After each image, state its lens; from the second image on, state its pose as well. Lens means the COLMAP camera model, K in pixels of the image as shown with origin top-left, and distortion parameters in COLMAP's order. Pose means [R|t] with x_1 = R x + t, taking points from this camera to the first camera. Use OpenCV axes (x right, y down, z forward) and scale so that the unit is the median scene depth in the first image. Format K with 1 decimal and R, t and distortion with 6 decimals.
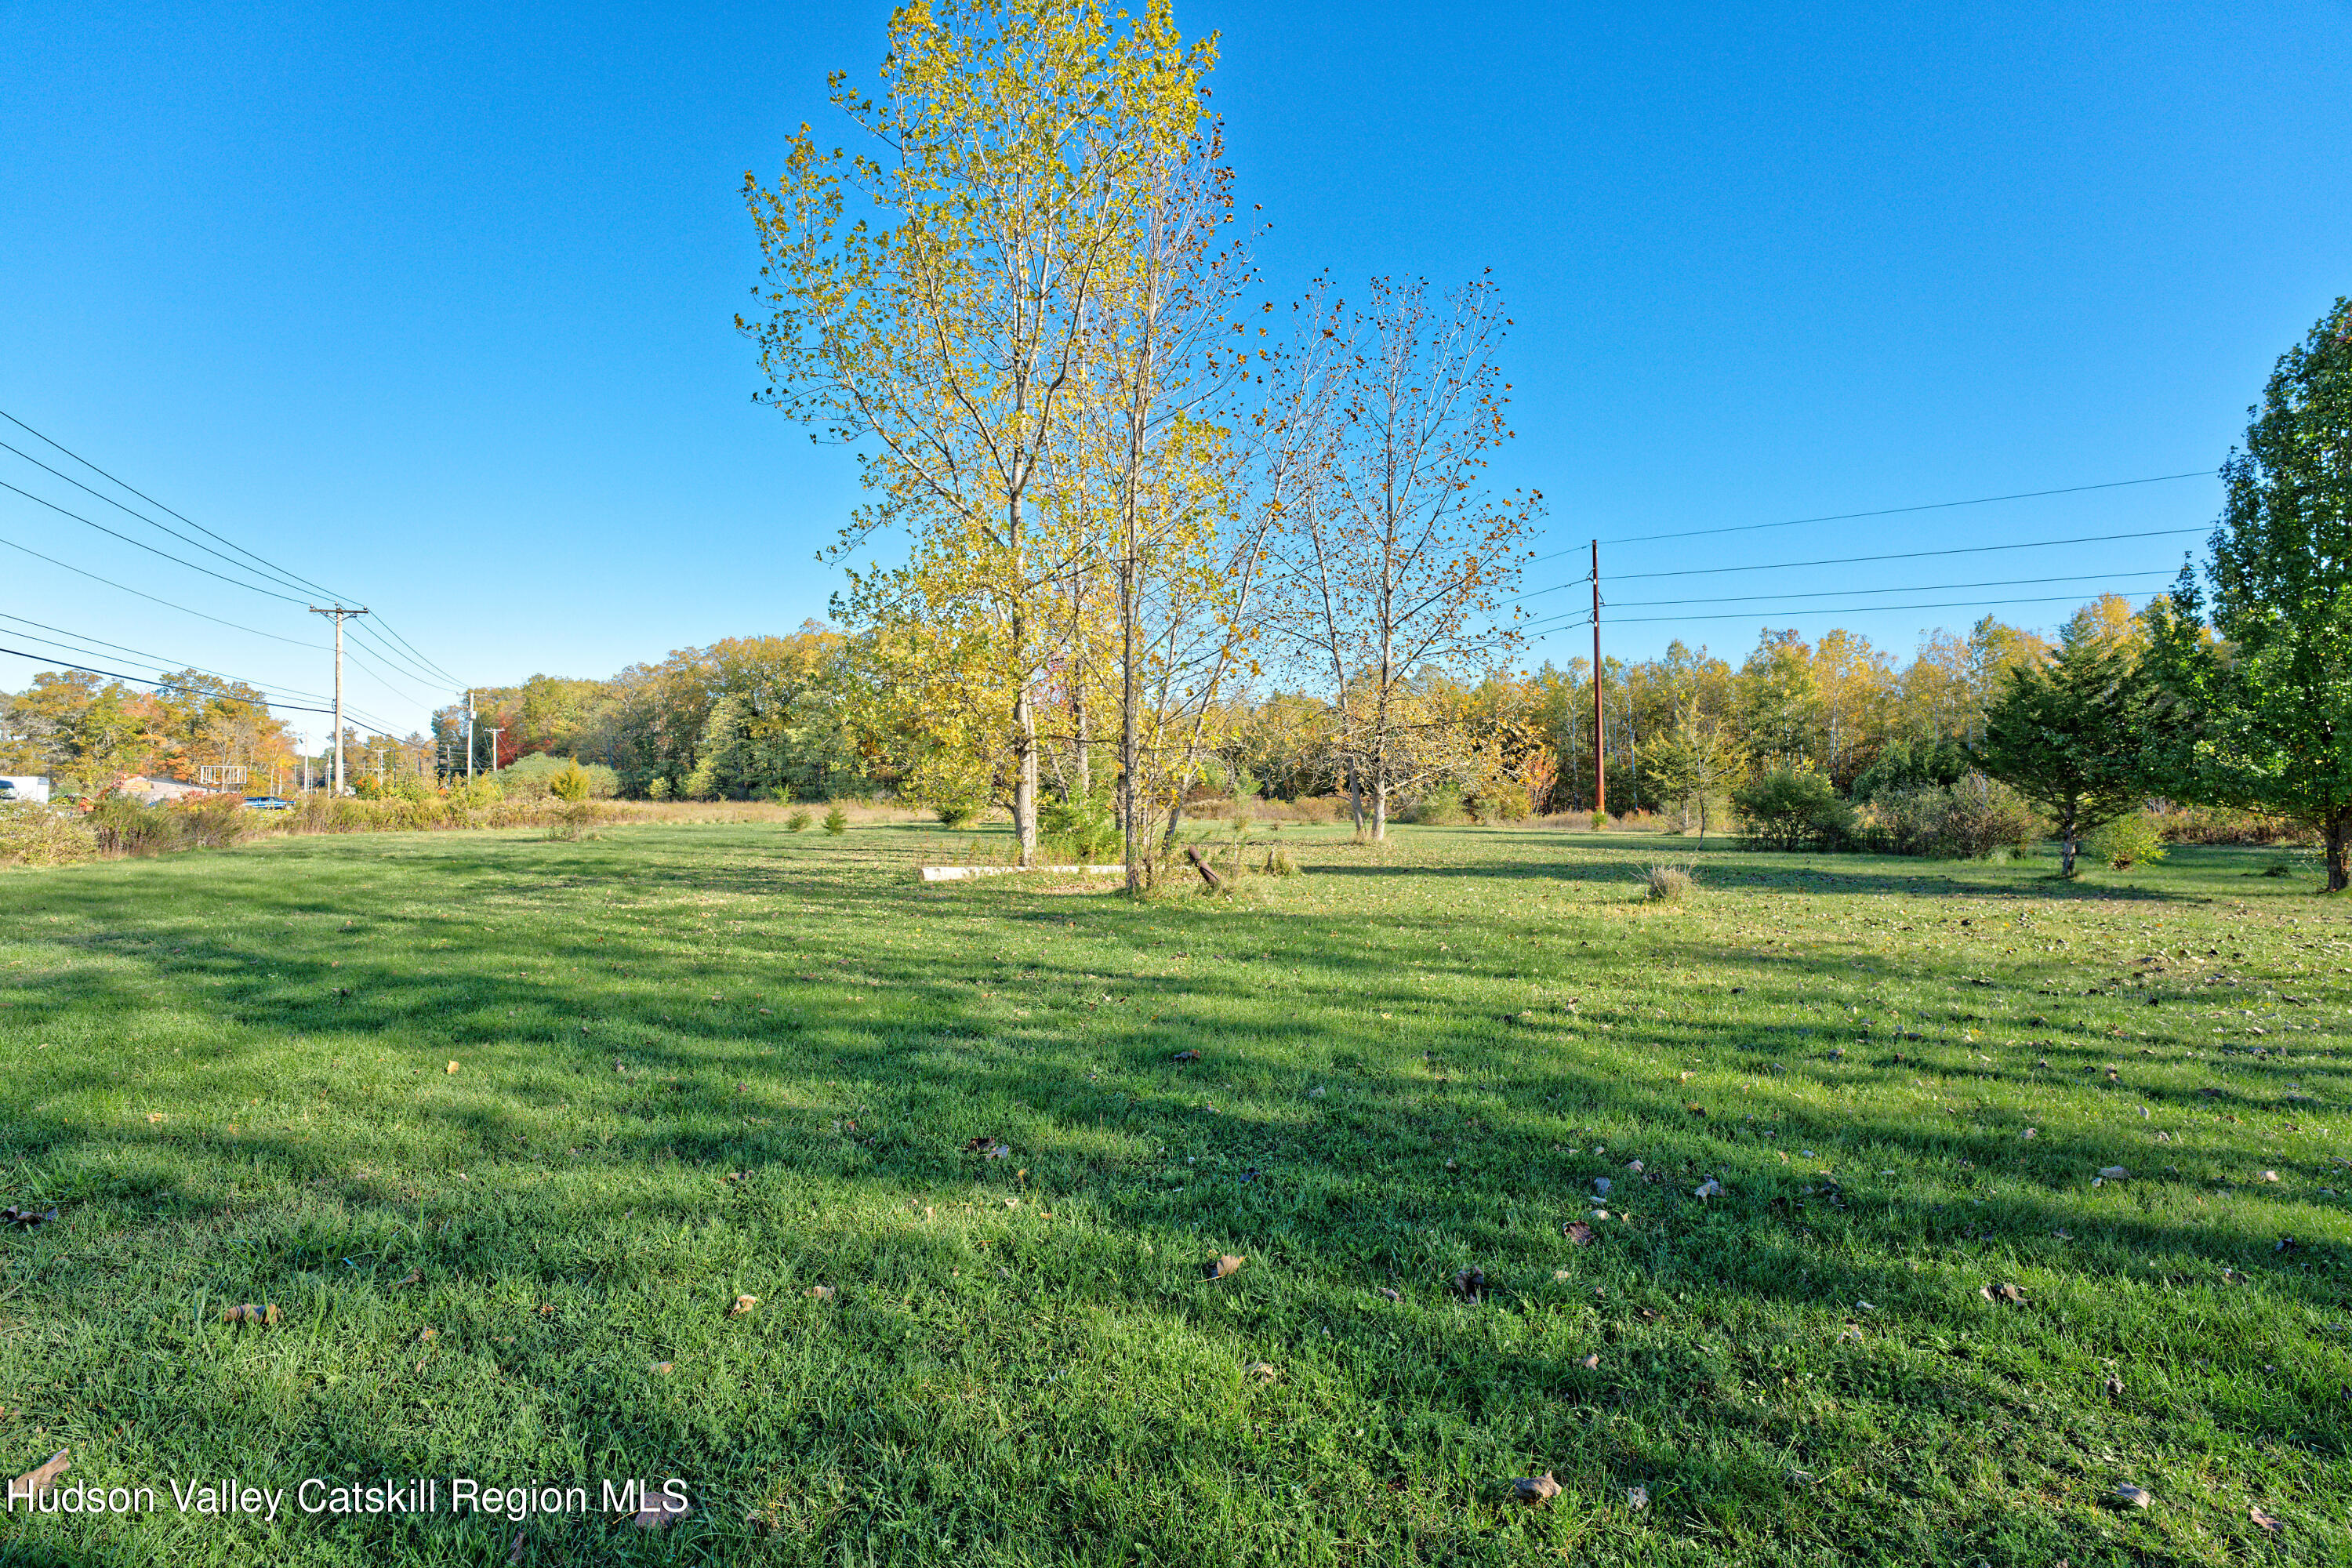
lens RADIAL K [[1063.3, 0, 1176.0], [0, 1063.3, 784.0], [0, 0, 1]] dist [0.000319, 0.000015]
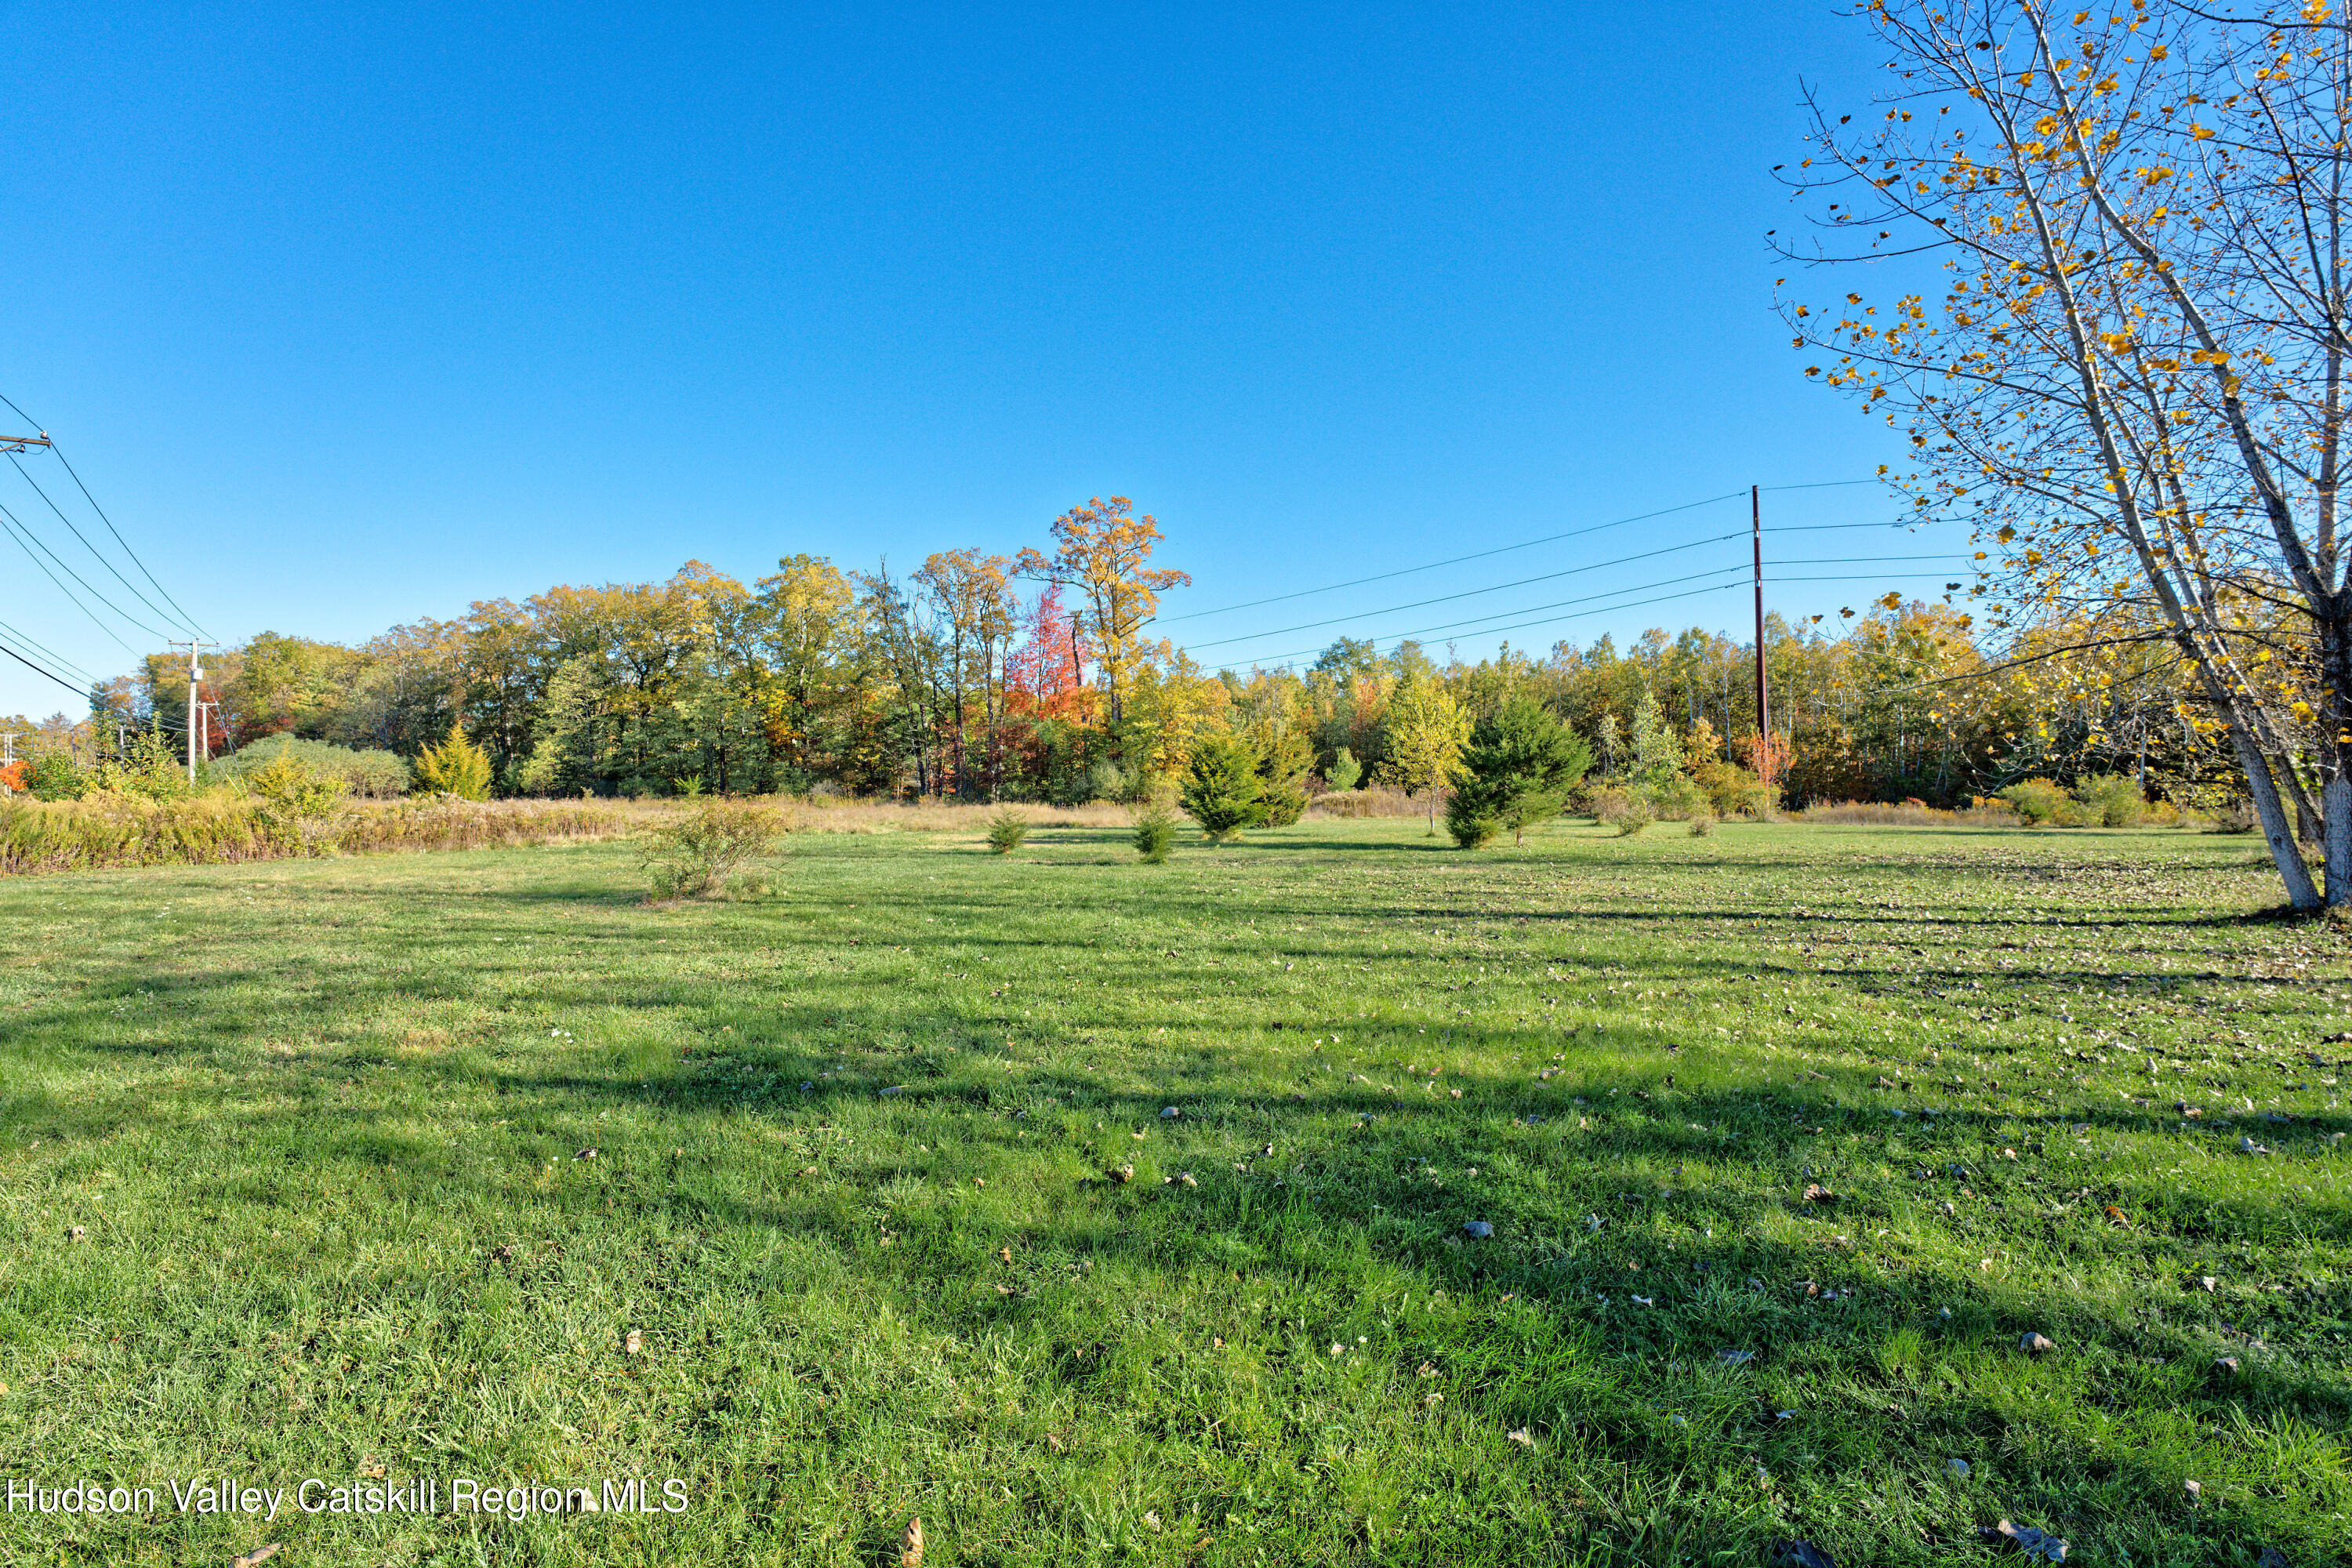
lens RADIAL K [[1035.7, 0, 1176.0], [0, 1035.7, 784.0], [0, 0, 1]] dist [-0.001040, 0.000077]
pose [[0.978488, -0.004452, 0.206254, -0.153511], [0.002760, 0.999960, 0.008494, 0.001648], [-0.206283, -0.007742, 0.978462, 0.182924]]
